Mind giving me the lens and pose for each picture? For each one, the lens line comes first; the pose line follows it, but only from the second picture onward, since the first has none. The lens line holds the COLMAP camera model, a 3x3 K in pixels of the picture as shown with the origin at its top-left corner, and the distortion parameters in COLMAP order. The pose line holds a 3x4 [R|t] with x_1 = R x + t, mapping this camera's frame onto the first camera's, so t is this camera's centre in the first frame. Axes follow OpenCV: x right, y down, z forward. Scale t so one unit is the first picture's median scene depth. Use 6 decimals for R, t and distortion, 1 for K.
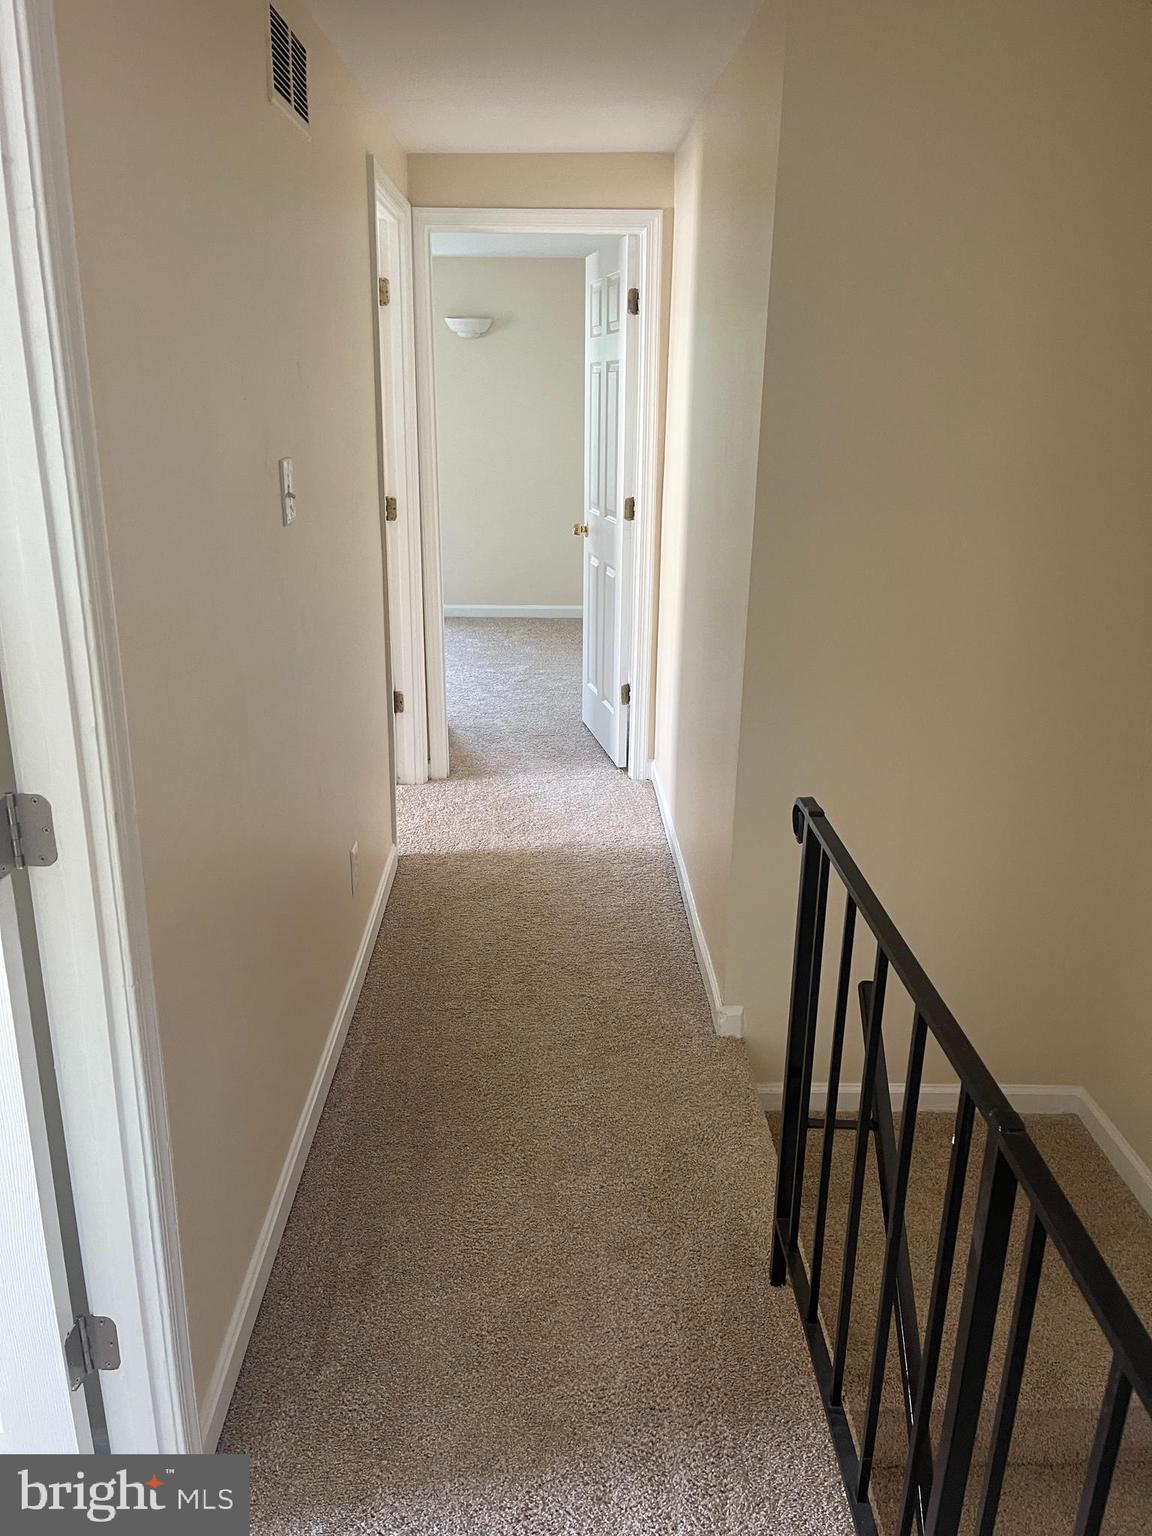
lens RADIAL K [[1154.9, 0, 573.3], [0, 1154.9, 771.8], [0, 0, 1]] dist [0.006395, 0.000182]
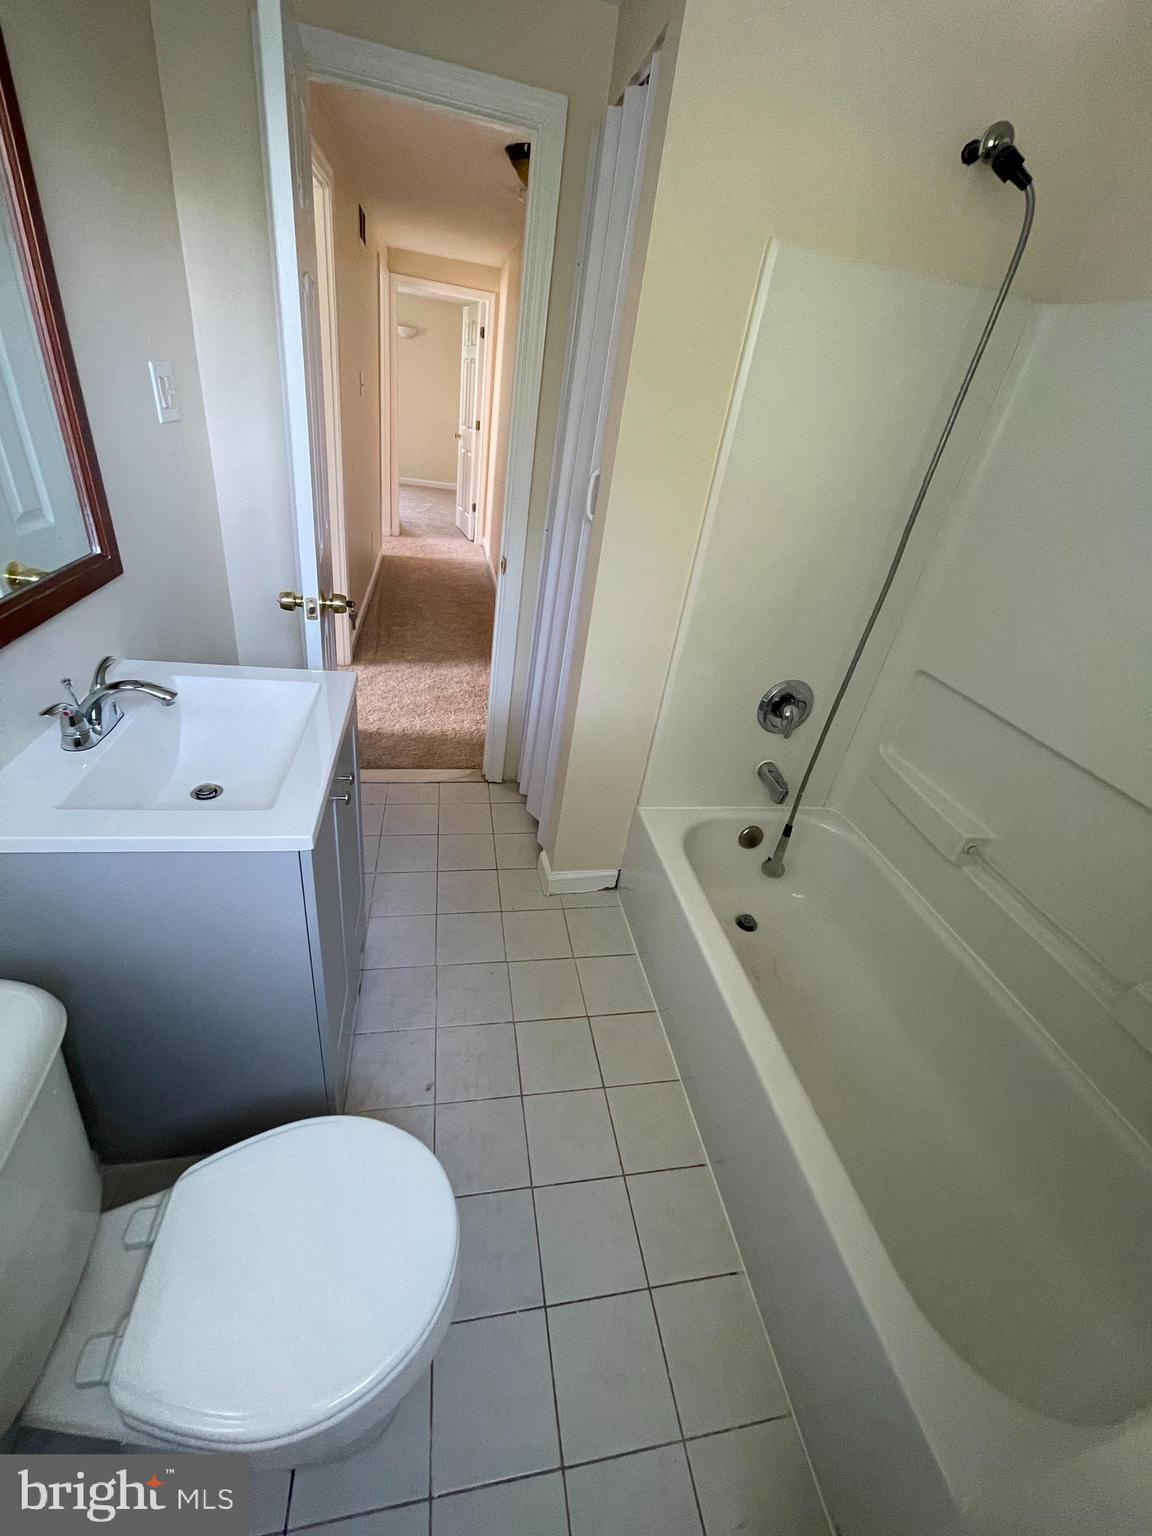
lens RADIAL K [[617.5, 0, 582.4], [0, 617.5, 758.8], [0, 0, 1]] dist [-0.006984, 0.000861]
pose [[0.975467, 0.023980, 0.218835, -0.004412], [-0.070767, 0.975447, 0.208557, 0.169201], [-0.208461, -0.218927, 0.953213, -0.438645]]
